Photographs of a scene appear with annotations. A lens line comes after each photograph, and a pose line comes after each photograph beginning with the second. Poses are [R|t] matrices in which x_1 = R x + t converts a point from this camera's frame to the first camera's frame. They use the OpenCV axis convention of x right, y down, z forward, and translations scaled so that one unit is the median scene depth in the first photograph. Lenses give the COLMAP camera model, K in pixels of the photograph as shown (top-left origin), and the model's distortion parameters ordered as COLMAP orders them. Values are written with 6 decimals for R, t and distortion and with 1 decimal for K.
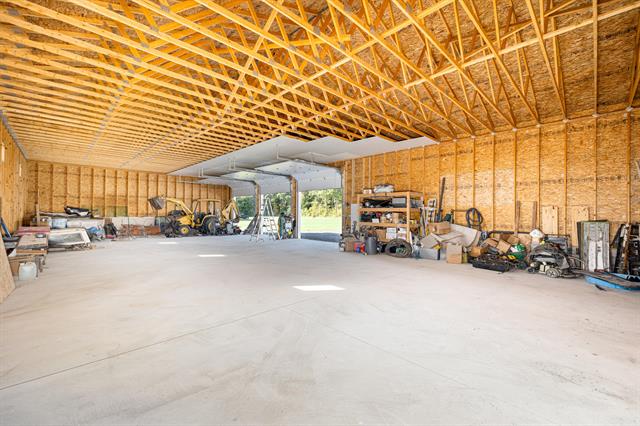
lens RADIAL K [[271.0, 0, 318.8], [0, 271.0, 213.0], [0, 0, 1]] dist [-0.000802, 0.000084]
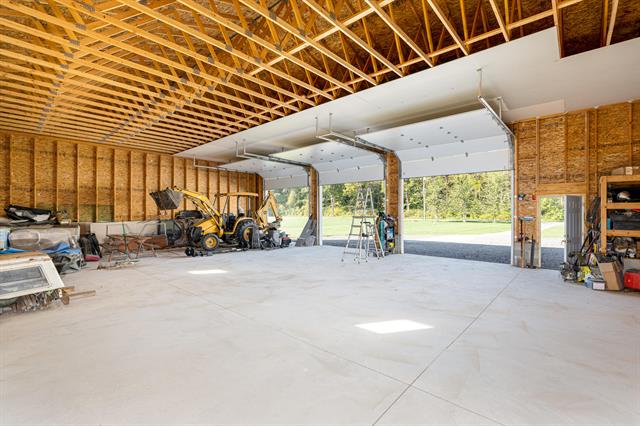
lens RADIAL K [[308.6, 0, 321.0], [0, 308.6, 208.6], [0, 0, 1]] dist [0.036068, 0.000110]
pose [[0.998939, -0.008244, 0.045303, -0.265887], [0.008806, 0.999886, -0.012228, -0.003137], [-0.045197, 0.012614, 0.998898, 0.262764]]
